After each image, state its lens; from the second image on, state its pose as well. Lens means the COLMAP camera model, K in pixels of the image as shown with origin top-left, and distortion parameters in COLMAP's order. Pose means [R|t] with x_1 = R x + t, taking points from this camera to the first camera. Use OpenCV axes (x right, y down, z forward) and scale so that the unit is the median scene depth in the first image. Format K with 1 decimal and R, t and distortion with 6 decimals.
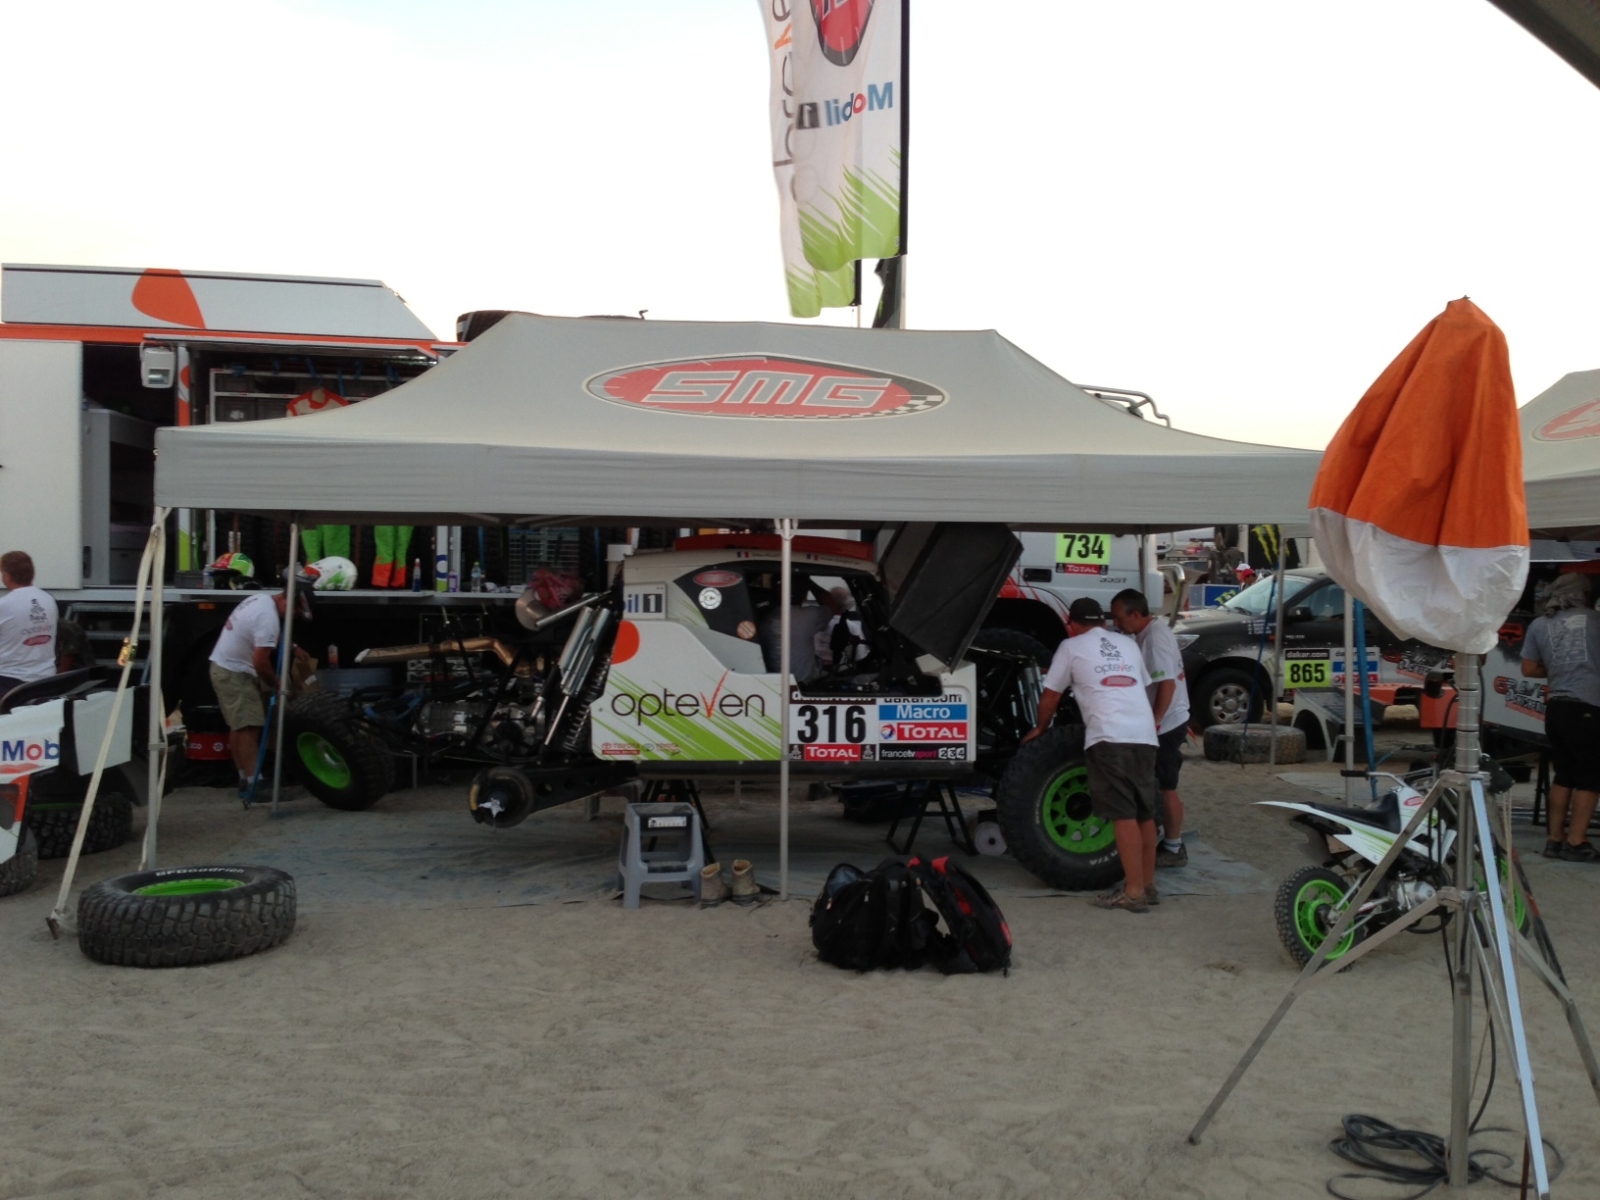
lens RADIAL K [[1497.6, 0, 791.9], [0, 1497.6, 595.7], [0, 0, 1]] dist [0.060809, -0.004071]
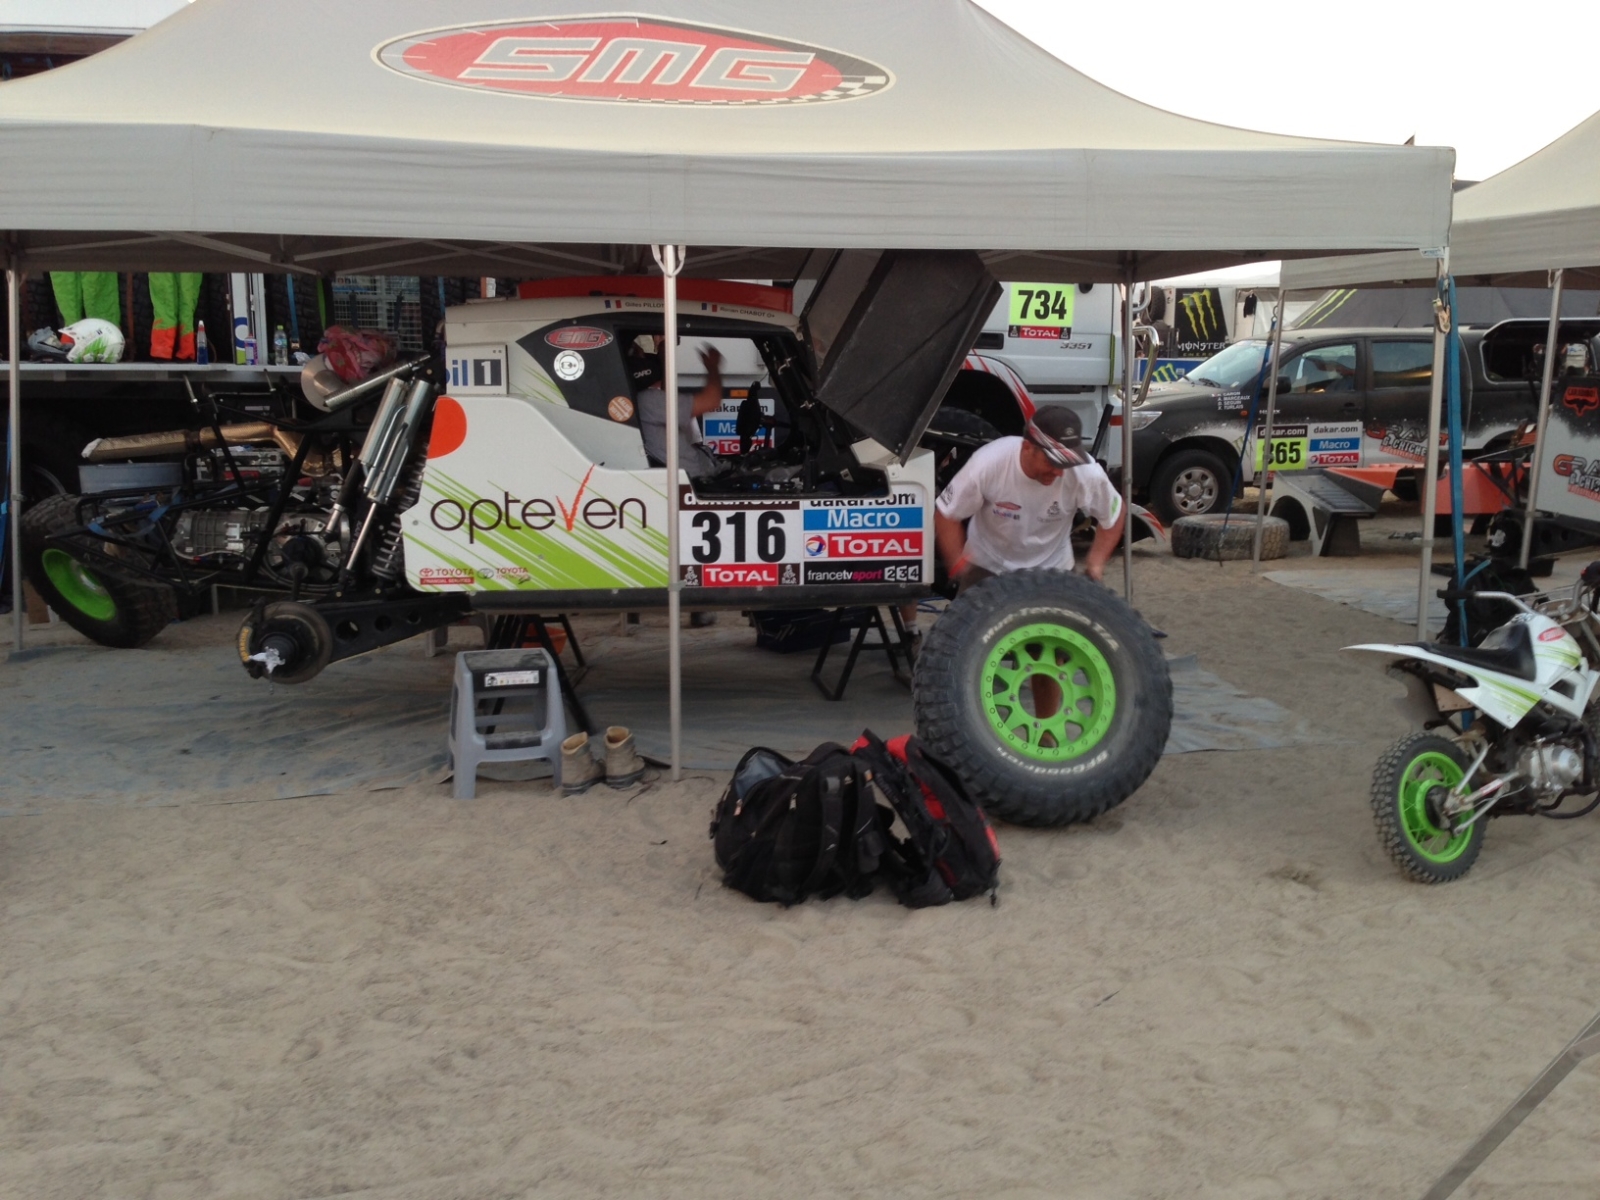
lens RADIAL K [[1497.6, 0, 791.9], [0, 1497.6, 595.7], [0, 0, 1]] dist [0.060809, -0.004071]
pose [[0.998130, -0.018220, 0.058346, 0.009093], [0.009681, 0.989616, 0.143409, 0.009292], [-0.060353, -0.142576, 0.987942, 0.270703]]
